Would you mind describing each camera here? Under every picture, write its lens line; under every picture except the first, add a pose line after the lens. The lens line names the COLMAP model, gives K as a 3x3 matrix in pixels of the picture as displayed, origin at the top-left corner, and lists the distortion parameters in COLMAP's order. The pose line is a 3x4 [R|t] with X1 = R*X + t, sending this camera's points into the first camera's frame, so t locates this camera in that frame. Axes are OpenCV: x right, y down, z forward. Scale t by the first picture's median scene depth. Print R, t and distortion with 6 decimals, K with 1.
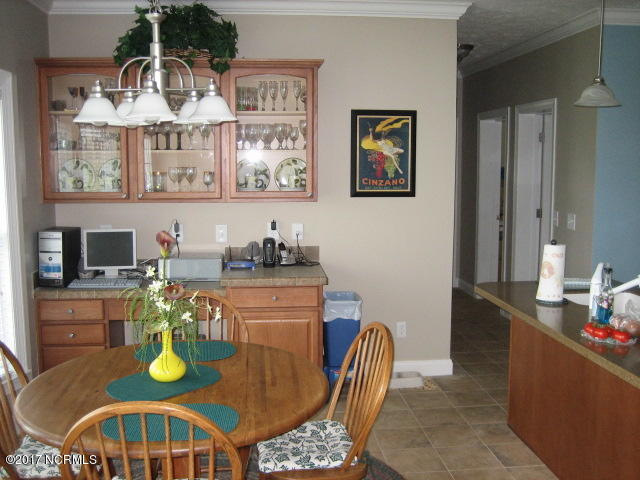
lens RADIAL K [[662.5, 0, 317.7], [0, 662.5, 241.4], [0, 0, 1]] dist [-0.058719, 0.000000]
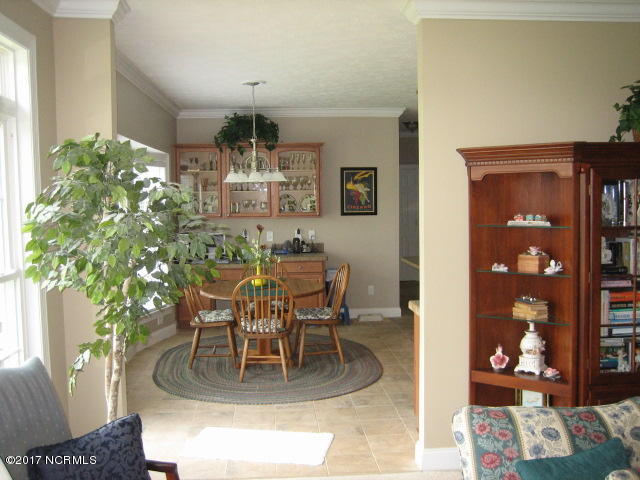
lens RADIAL K [[662.5, 0, 320.8], [0, 662.5, 239.5], [0, 0, 1]] dist [-0.058719, 0.000000]
pose [[0.999822, -0.008645, -0.016763, 0.024982], [0.007984, 0.999203, -0.039120, 0.070986], [0.017087, 0.038980, 0.999094, -0.825856]]
